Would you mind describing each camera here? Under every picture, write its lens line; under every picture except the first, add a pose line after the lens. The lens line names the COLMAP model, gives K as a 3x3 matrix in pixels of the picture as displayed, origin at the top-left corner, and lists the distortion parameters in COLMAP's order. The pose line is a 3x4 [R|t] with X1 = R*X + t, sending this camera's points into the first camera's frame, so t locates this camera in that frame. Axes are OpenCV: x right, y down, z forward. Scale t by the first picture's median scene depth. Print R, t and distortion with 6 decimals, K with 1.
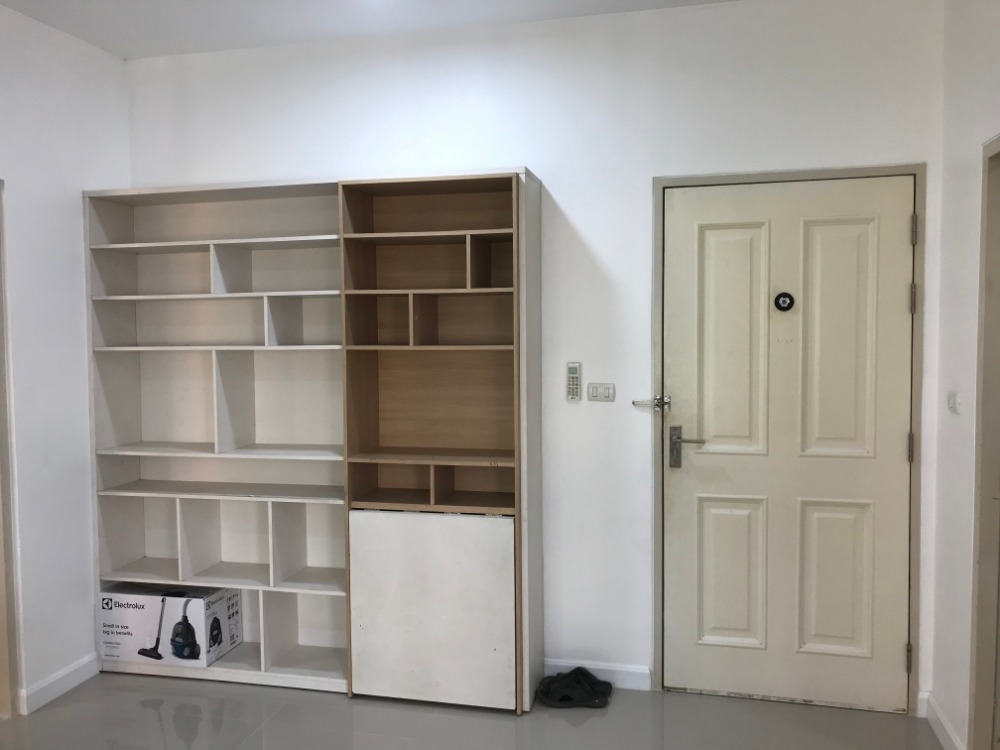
lens RADIAL K [[830.6, 0, 500.0], [0, 830.6, 375.0], [0, 0, 1]] dist [0.042950, -0.056581]
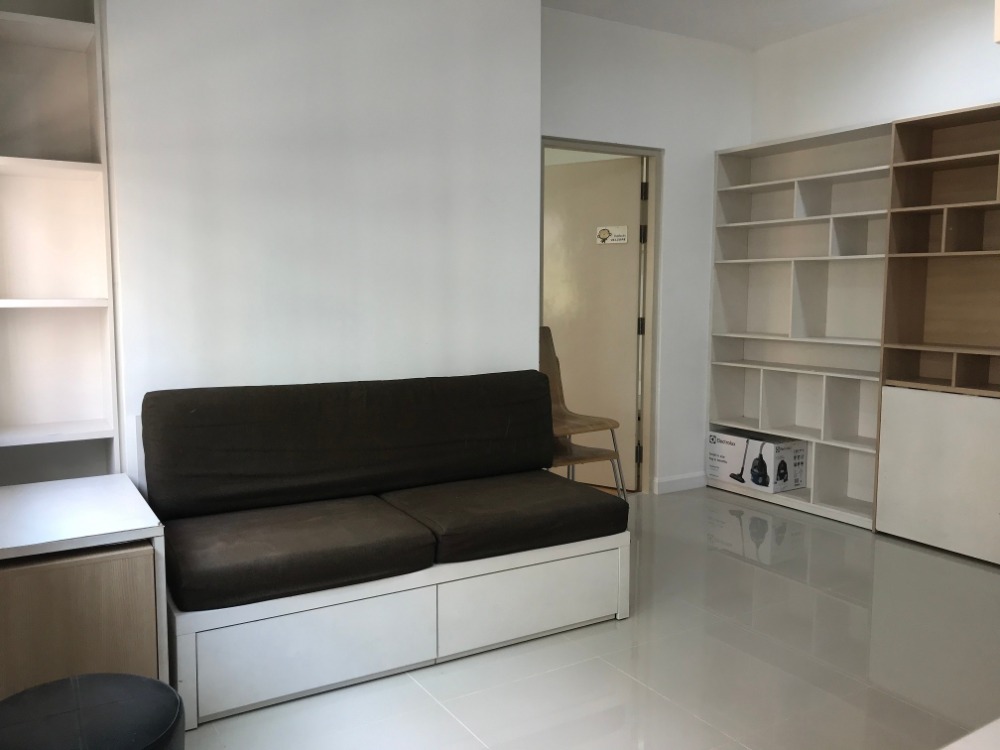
lens RADIAL K [[830.6, 0, 500.0], [0, 830.6, 375.0], [0, 0, 1]] dist [0.042950, -0.056581]
pose [[0.710240, 0.086111, -0.698673, 0.270932], [-0.048559, 0.996119, 0.073408, 0.075986], [0.702283, -0.018211, 0.711665, -0.286992]]
